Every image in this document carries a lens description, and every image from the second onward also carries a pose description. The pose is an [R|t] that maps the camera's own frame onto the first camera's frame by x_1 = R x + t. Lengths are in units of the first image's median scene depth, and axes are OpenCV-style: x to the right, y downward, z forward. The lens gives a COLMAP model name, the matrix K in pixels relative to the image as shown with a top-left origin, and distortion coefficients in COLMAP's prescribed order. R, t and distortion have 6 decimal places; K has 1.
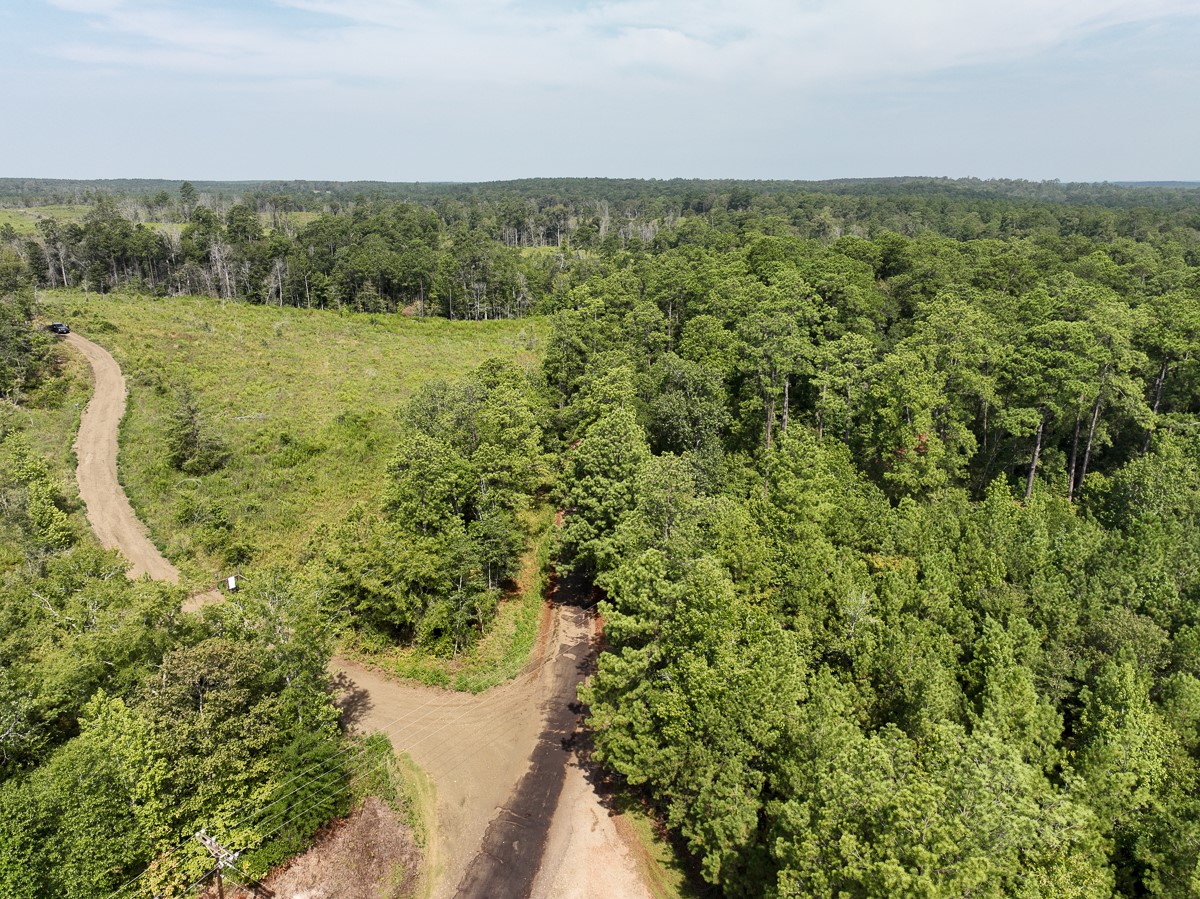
lens RADIAL K [[834.3, 0, 601.9], [0, 834.3, 453.1], [0, 0, 1]] dist [0.007291, 0.007361]
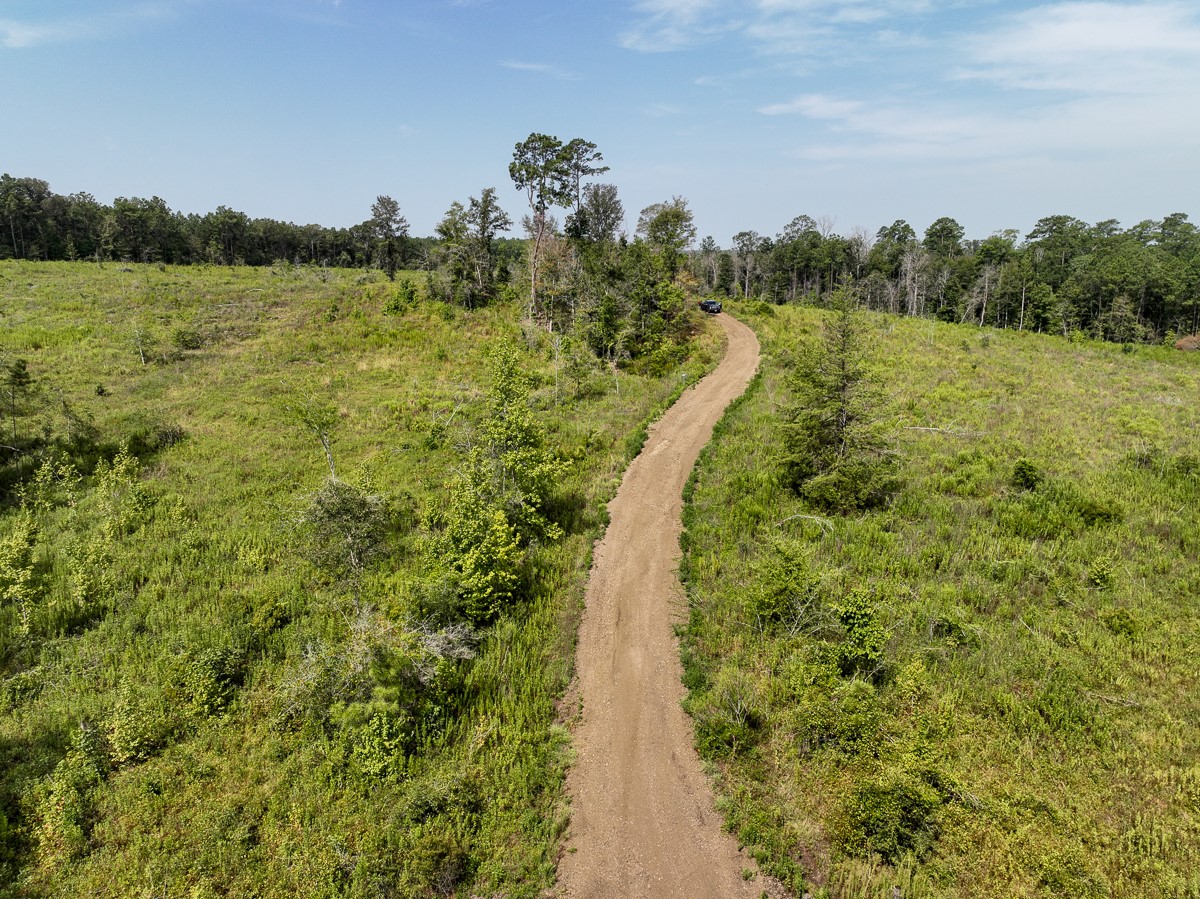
lens RADIAL K [[834.3, 0, 601.4], [0, 834.3, 452.1], [0, 0, 1]] dist [0.007291, 0.007361]
pose [[0.728656, 0.149989, -0.668254, -0.173173], [-0.209361, 0.977799, -0.008819, 0.015200], [0.652095, 0.146333, 0.743881, 0.363313]]
